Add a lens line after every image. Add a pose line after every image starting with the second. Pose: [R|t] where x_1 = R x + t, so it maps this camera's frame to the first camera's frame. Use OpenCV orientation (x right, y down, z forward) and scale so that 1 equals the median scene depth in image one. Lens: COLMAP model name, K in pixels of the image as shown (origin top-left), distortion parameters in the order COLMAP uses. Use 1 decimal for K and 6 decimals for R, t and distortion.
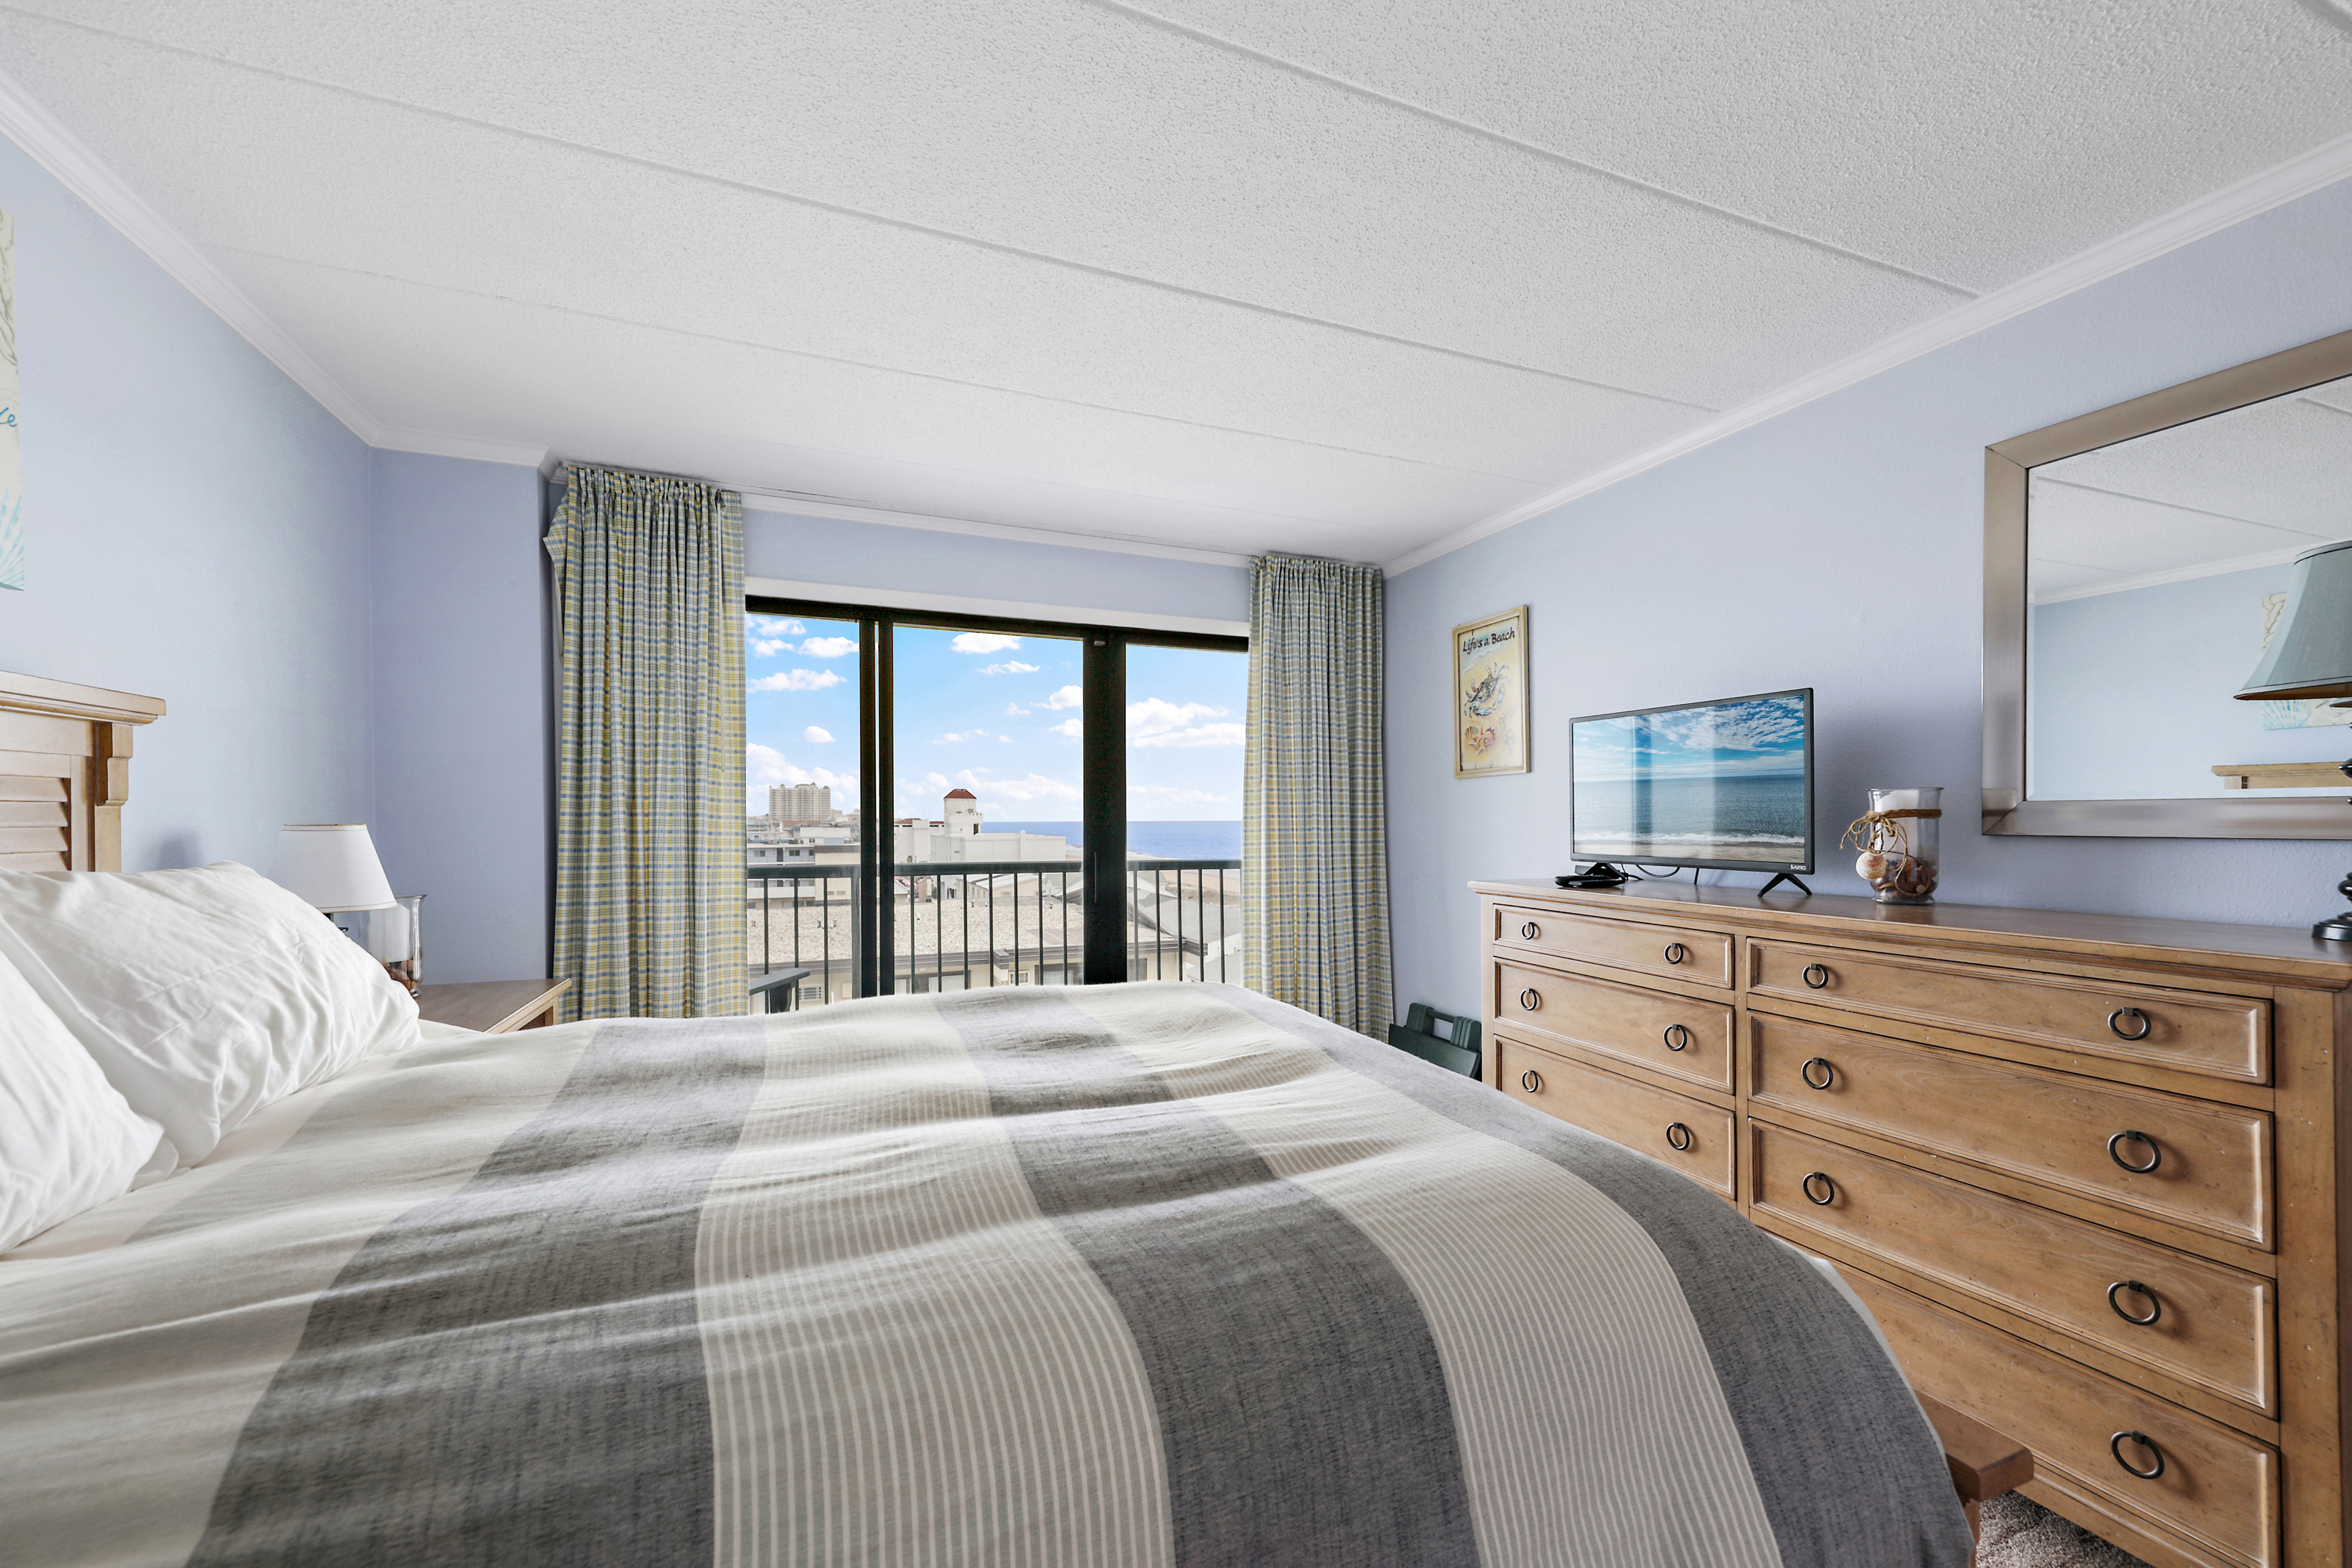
lens RADIAL K [[946.1, 0, 1188.3], [0, 946.1, 810.9], [0, 0, 1]] dist [0.028749, -0.005372]
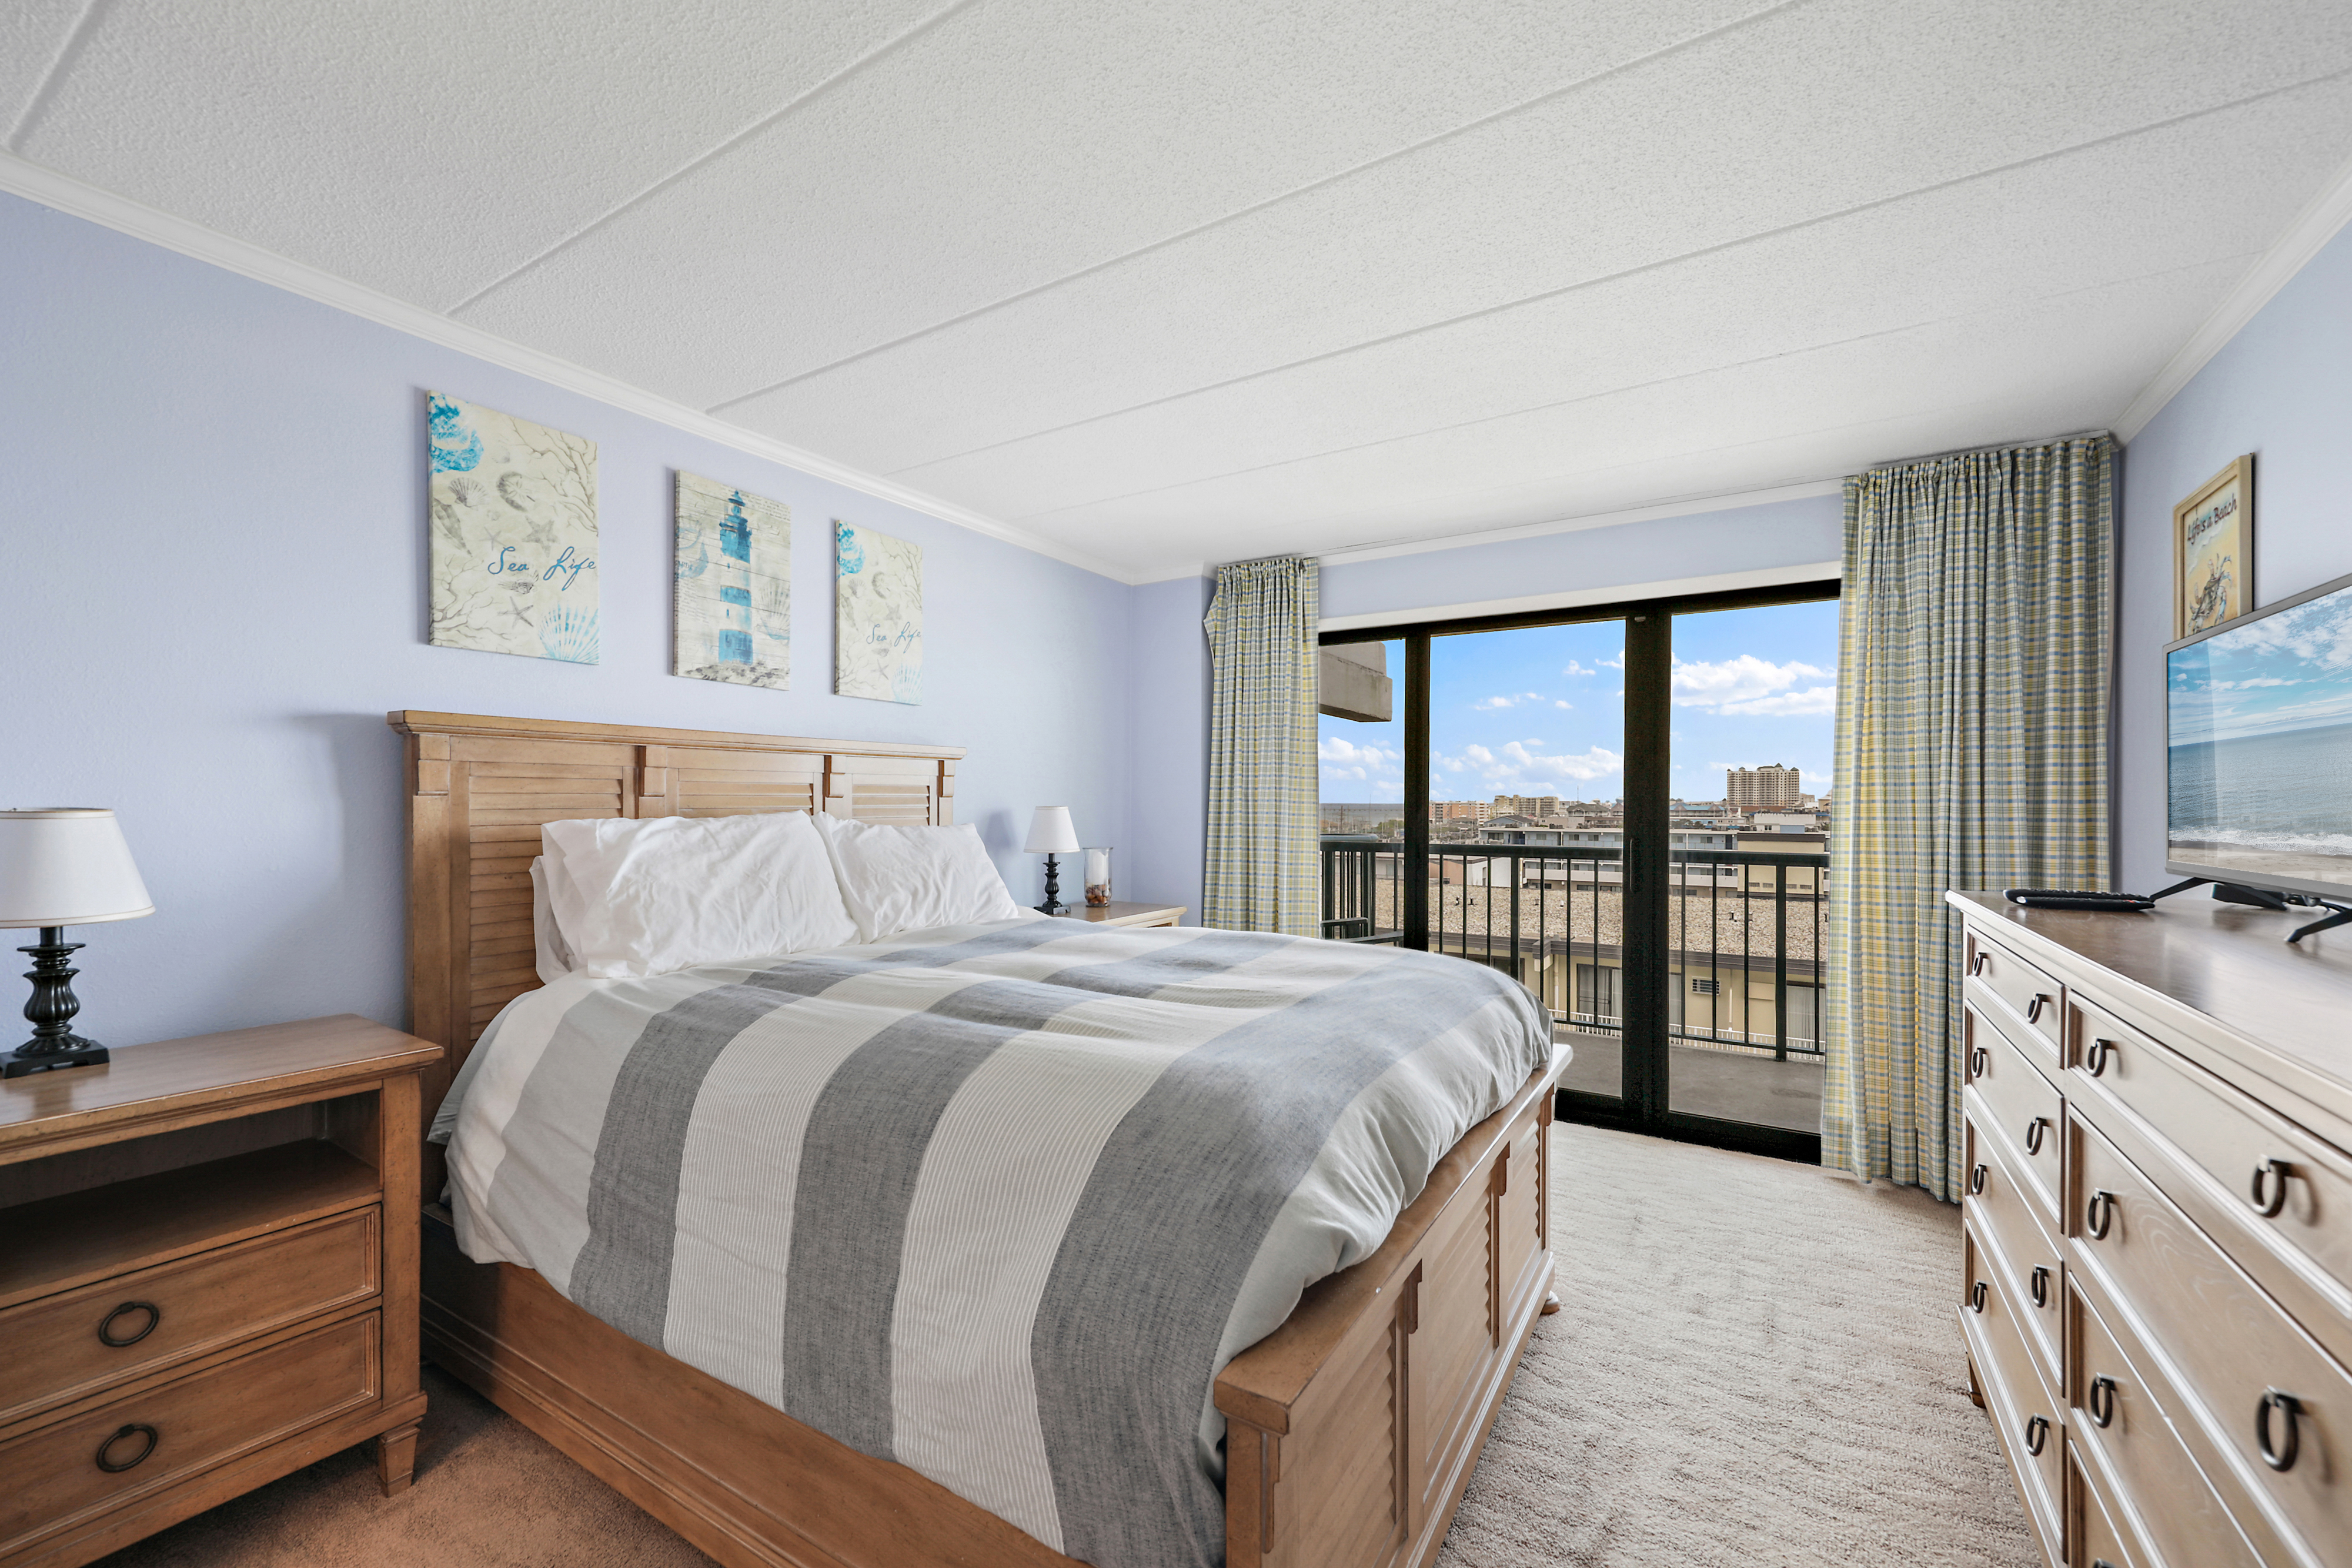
lens RADIAL K [[946.1, 0, 1188.3], [0, 946.1, 810.9], [0, 0, 1]] dist [0.028749, -0.005372]
pose [[0.577774, 0.007859, -0.816159, 0.427303], [0.005100, 0.999899, 0.013239, -0.000722], [0.816181, -0.011811, 0.577676, 0.081272]]
